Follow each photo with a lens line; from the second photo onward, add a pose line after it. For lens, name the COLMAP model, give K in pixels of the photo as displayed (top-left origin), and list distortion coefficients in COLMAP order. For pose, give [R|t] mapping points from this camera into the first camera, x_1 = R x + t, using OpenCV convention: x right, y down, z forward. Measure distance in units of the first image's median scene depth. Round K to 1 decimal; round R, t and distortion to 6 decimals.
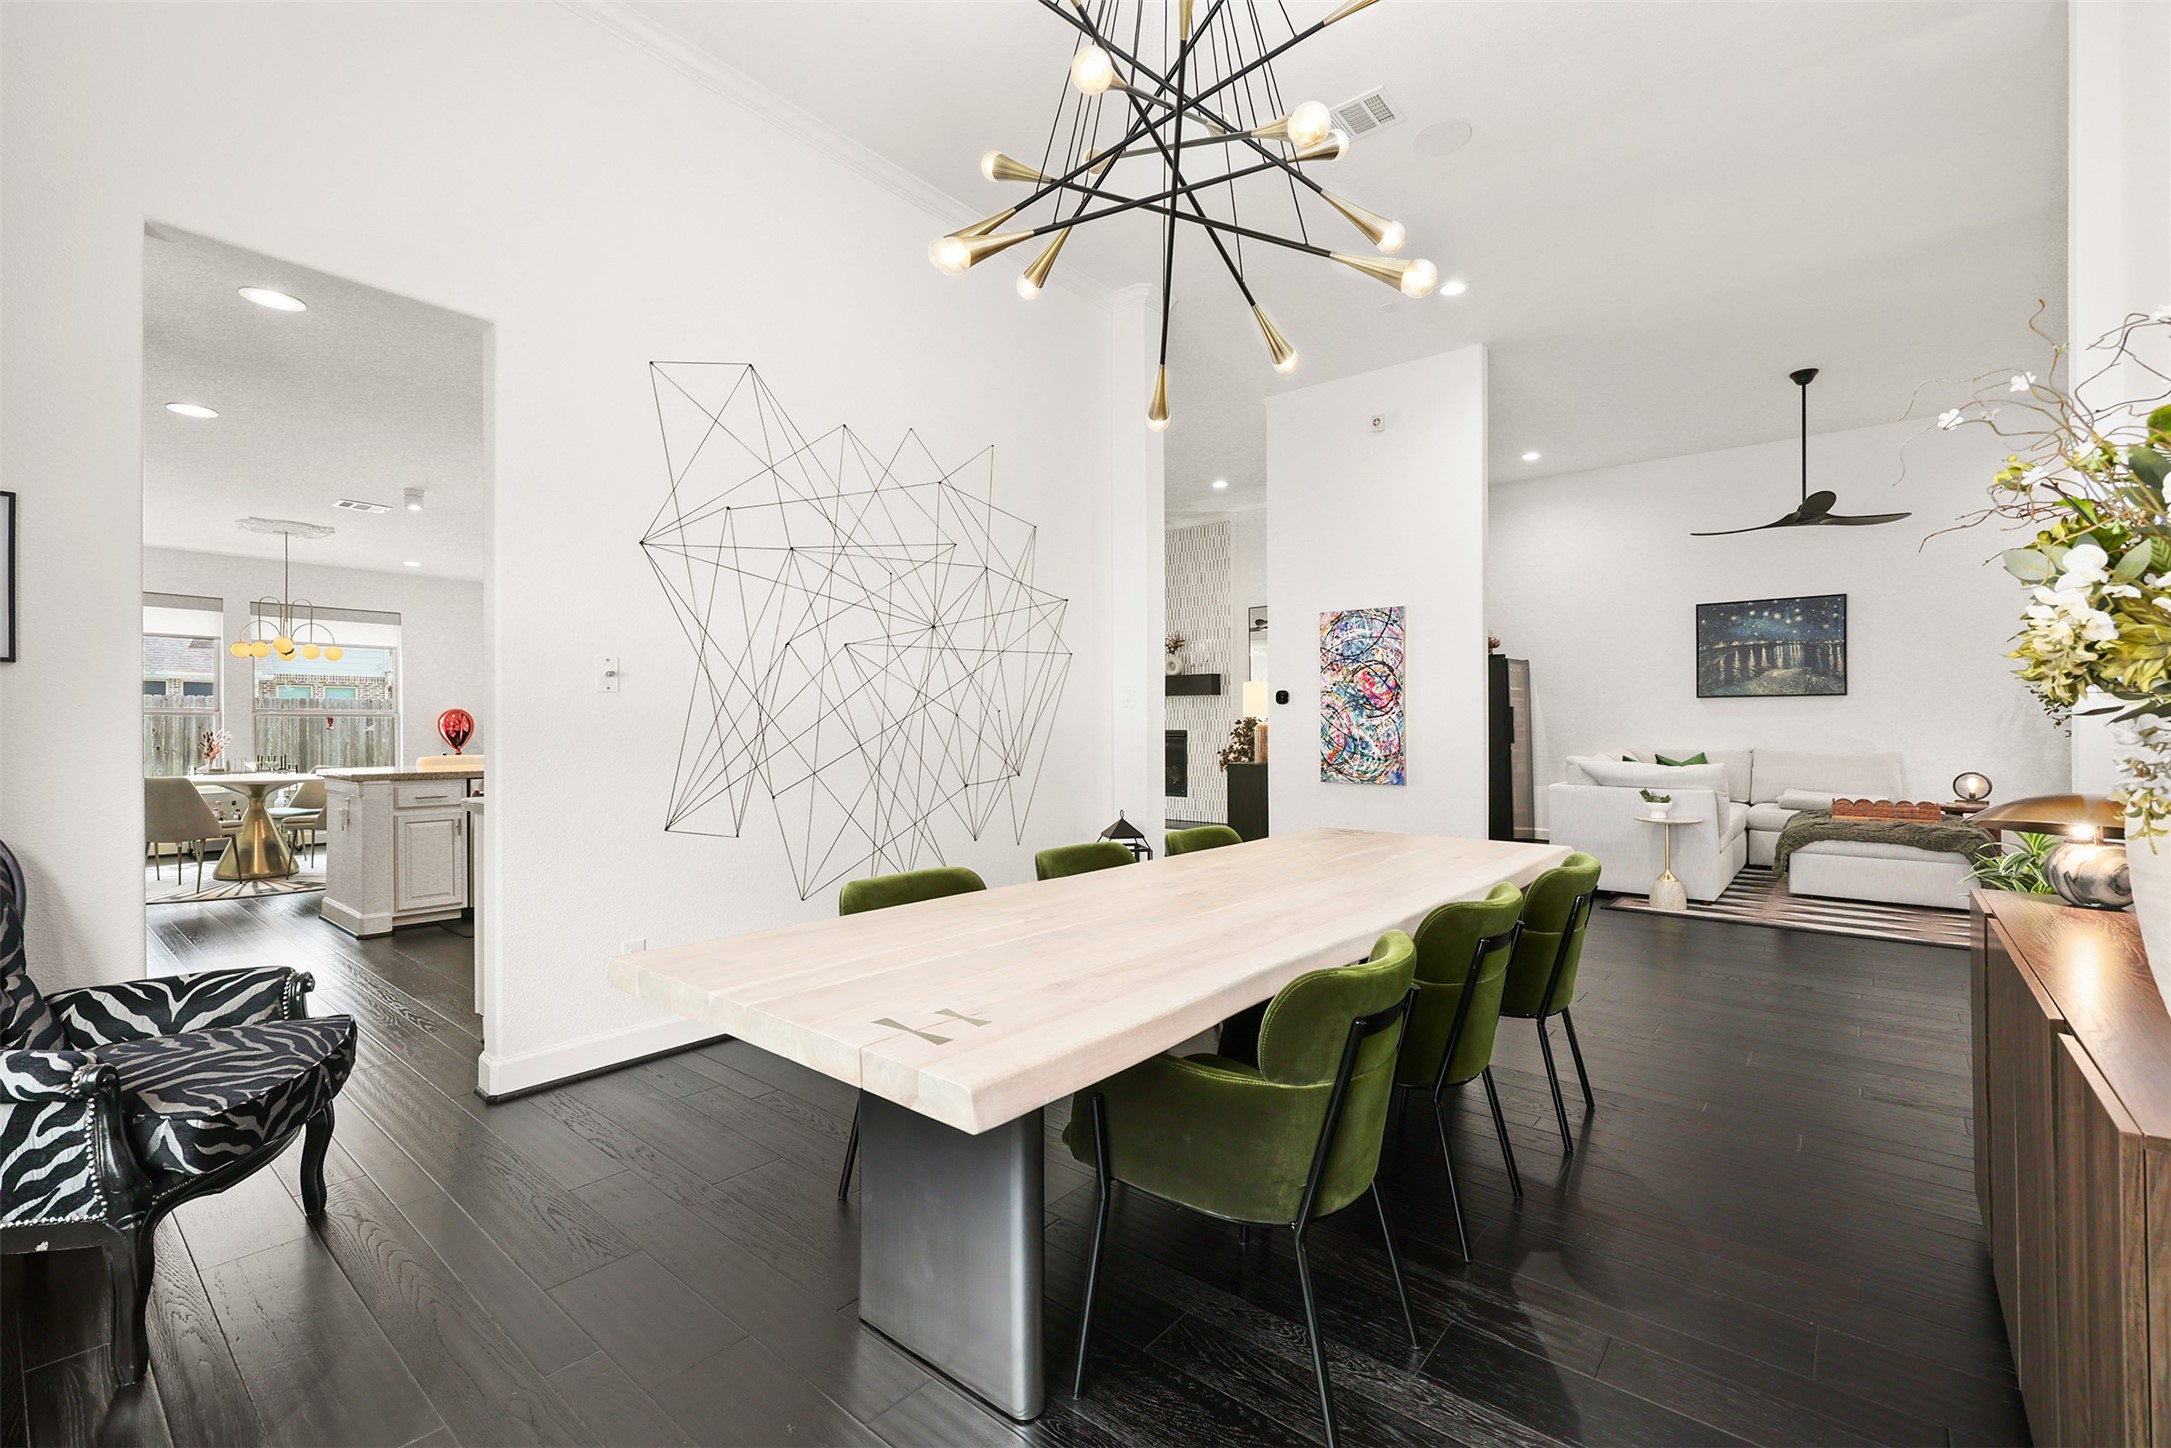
lens RADIAL K [[893.1, 0, 1072.3], [0, 893.1, 704.3], [0, 0, 1]] dist [-0.009828, -0.000896]
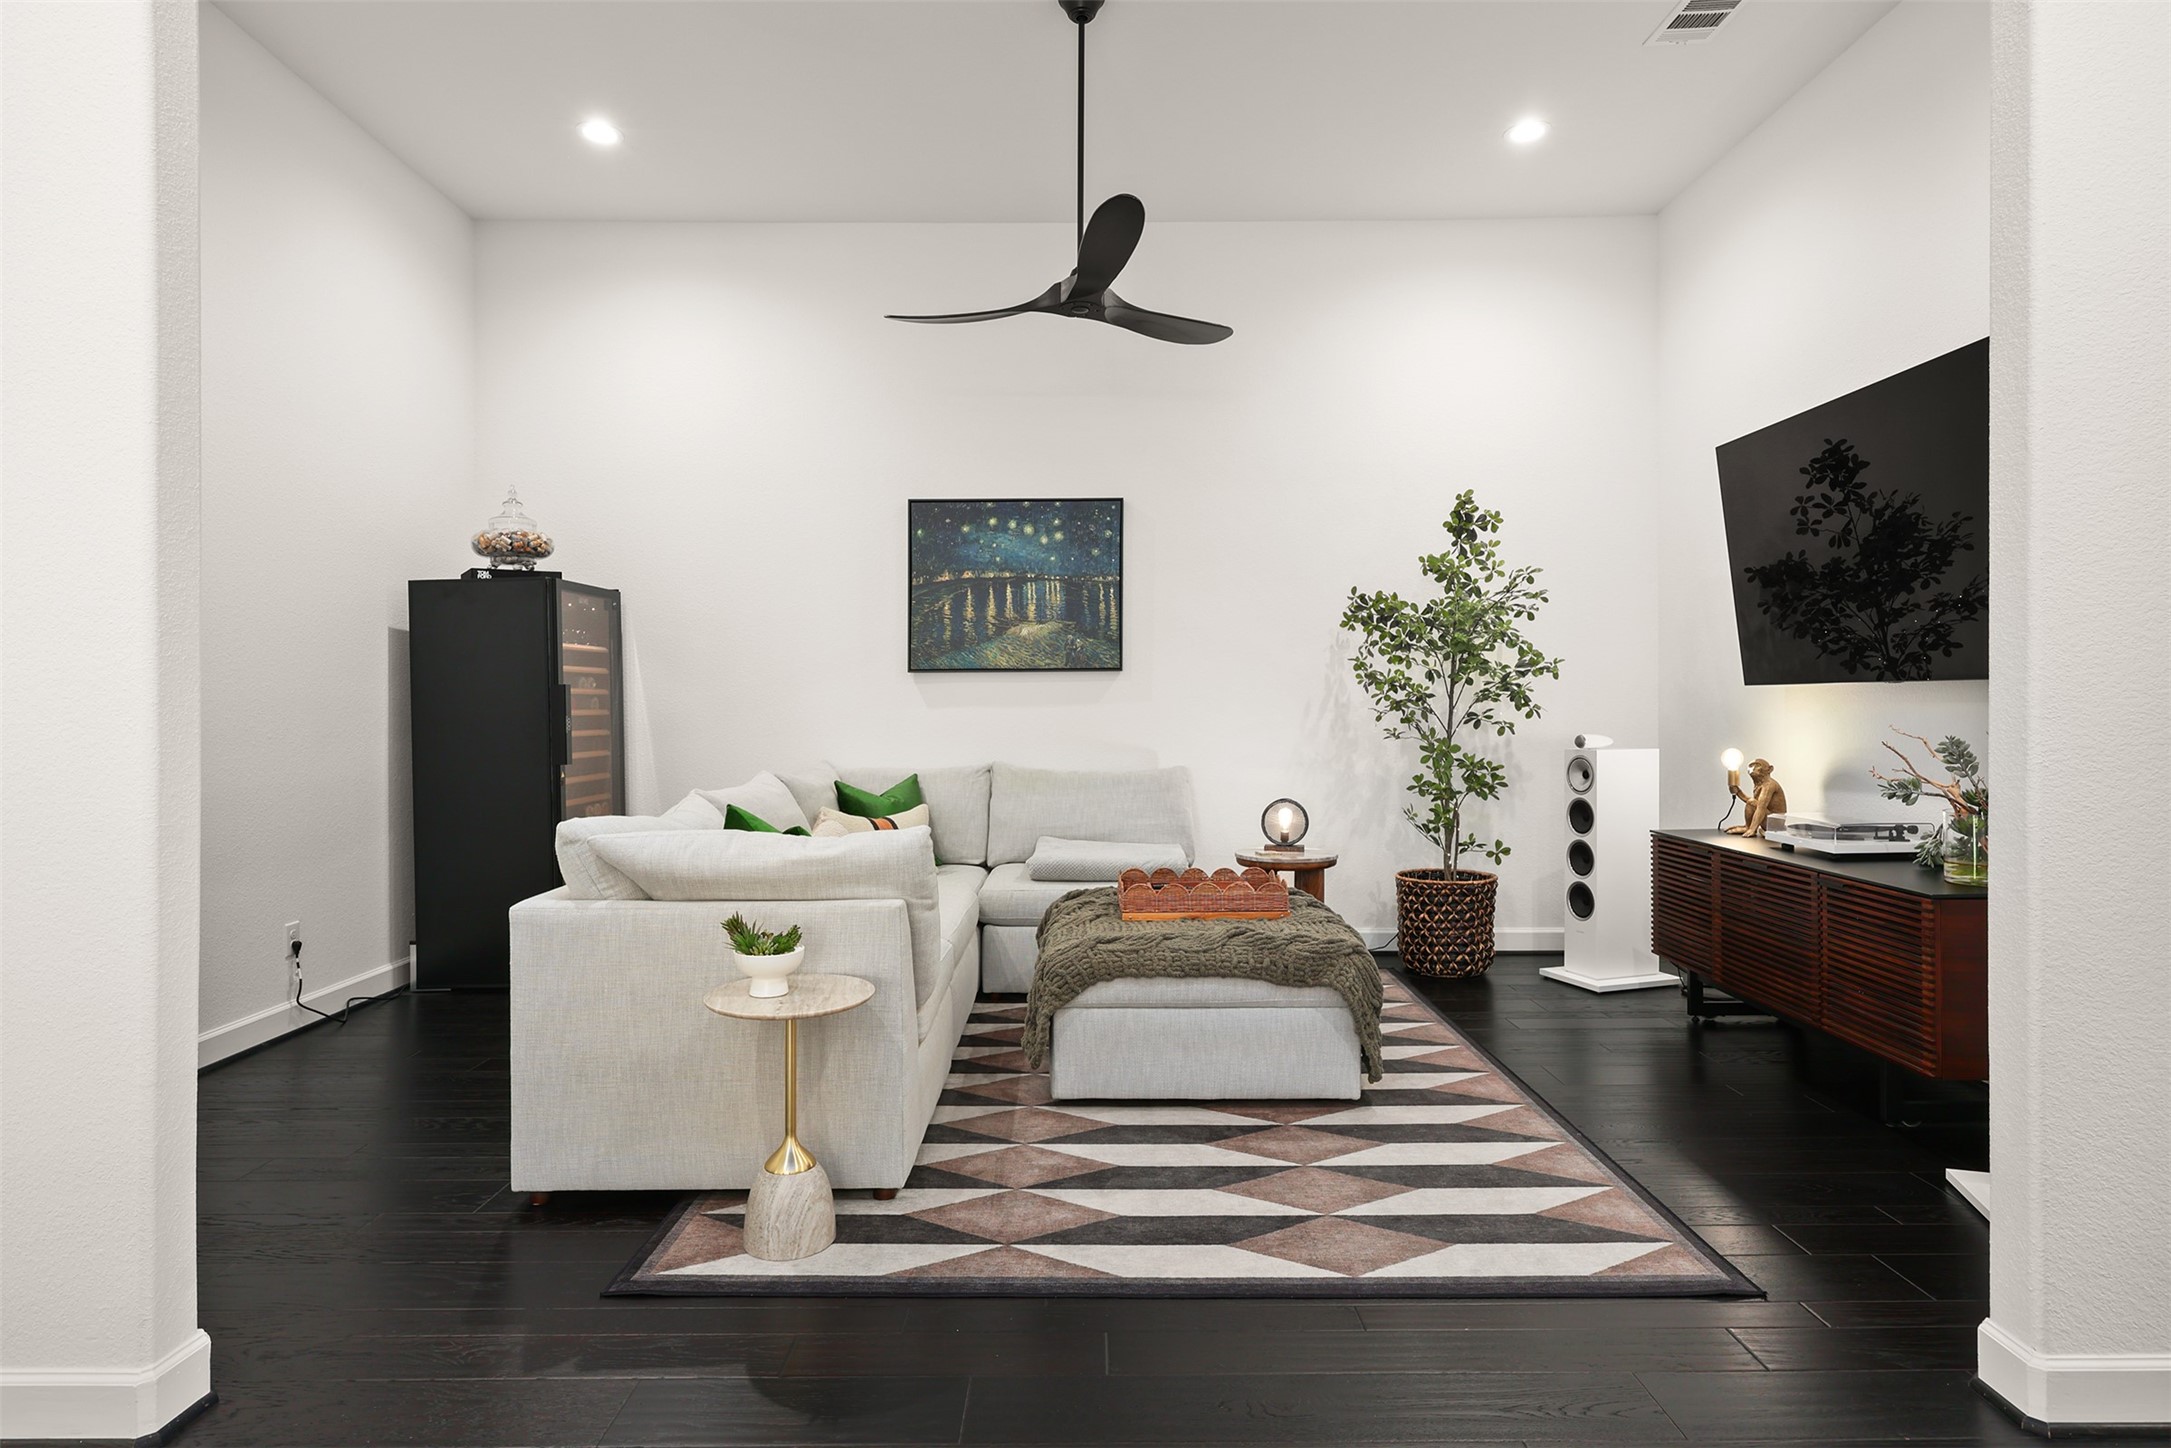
lens RADIAL K [[1166.0, 0, 1085.3], [0, 1166.0, 720.5], [0, 0, 1]] dist [-0.000910, -0.004914]
pose [[0.745533, -0.009109, 0.666406, 0.373374], [-0.007376, 0.999733, 0.021916, 0.006451], [-0.666428, -0.021255, 0.745267, 0.481274]]
